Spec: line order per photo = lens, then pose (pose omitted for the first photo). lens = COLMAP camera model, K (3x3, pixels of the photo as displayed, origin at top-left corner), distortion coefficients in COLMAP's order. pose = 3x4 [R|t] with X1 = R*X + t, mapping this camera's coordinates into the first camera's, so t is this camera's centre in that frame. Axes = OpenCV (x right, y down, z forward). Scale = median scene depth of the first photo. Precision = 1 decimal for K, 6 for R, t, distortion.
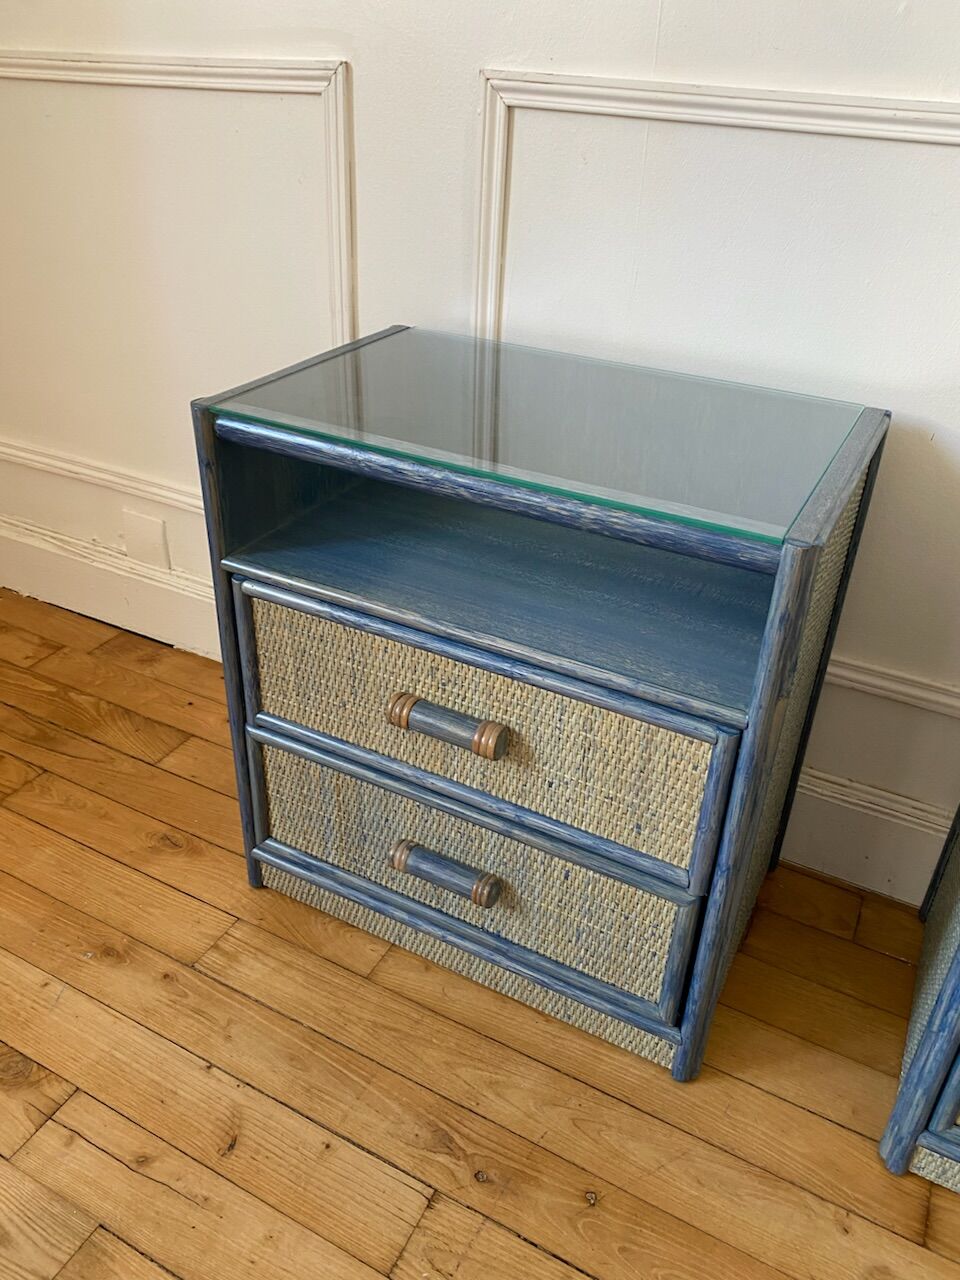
lens RADIAL K [[978.7, 0, 493.6], [0, 978.7, 622.0], [0, 0, 1]] dist [0.020516, -0.019634]
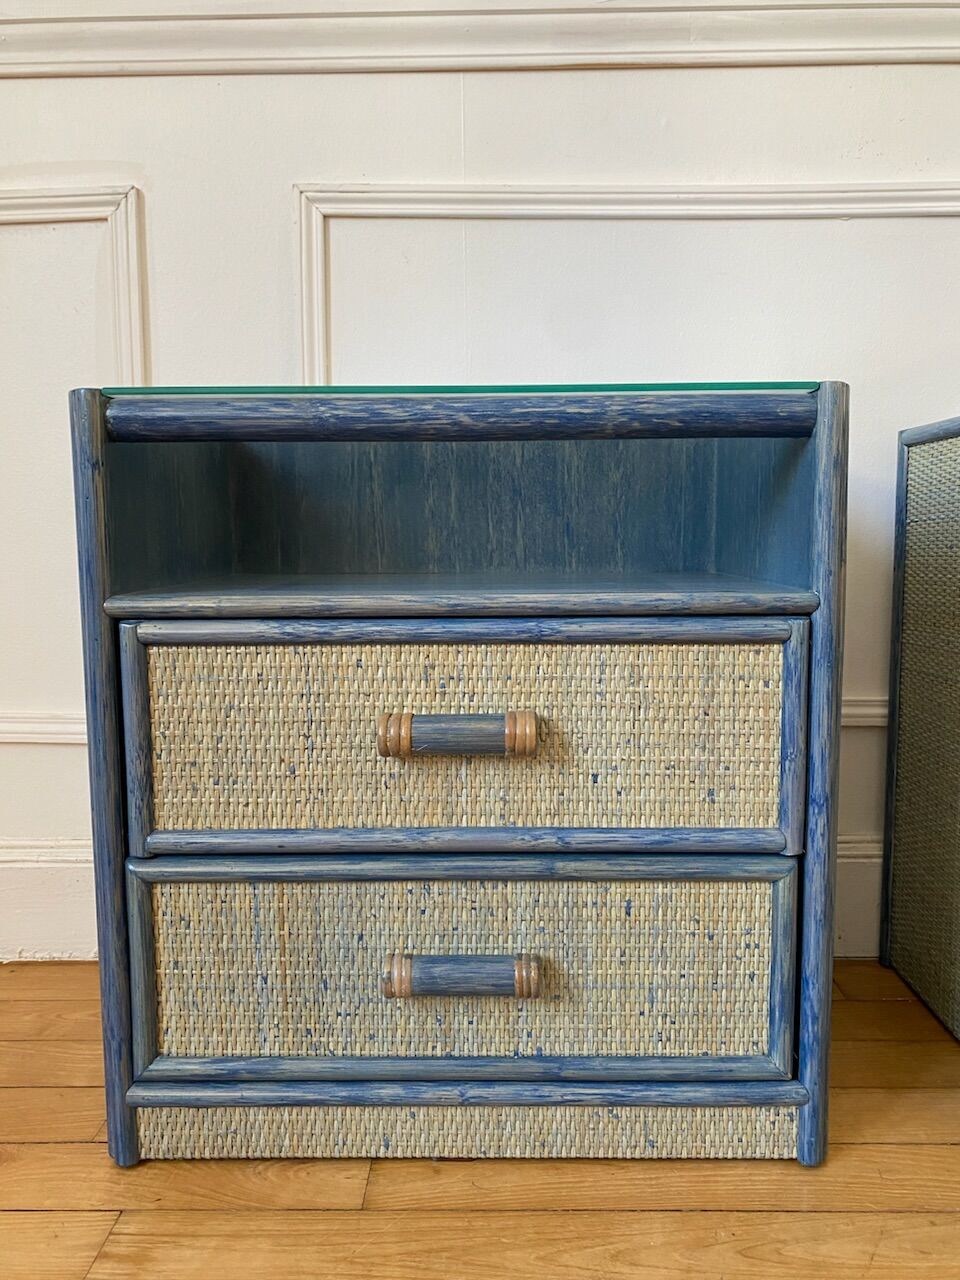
lens RADIAL K [[978.7, 0, 491.9], [0, 978.7, 632.4], [0, 0, 1]] dist [0.020516, -0.019634]
pose [[0.893379, -0.092897, 0.439596, -0.354636], [0.263660, 0.900615, -0.345509, 0.304089], [-0.363810, 0.424575, 0.829083, 0.285263]]
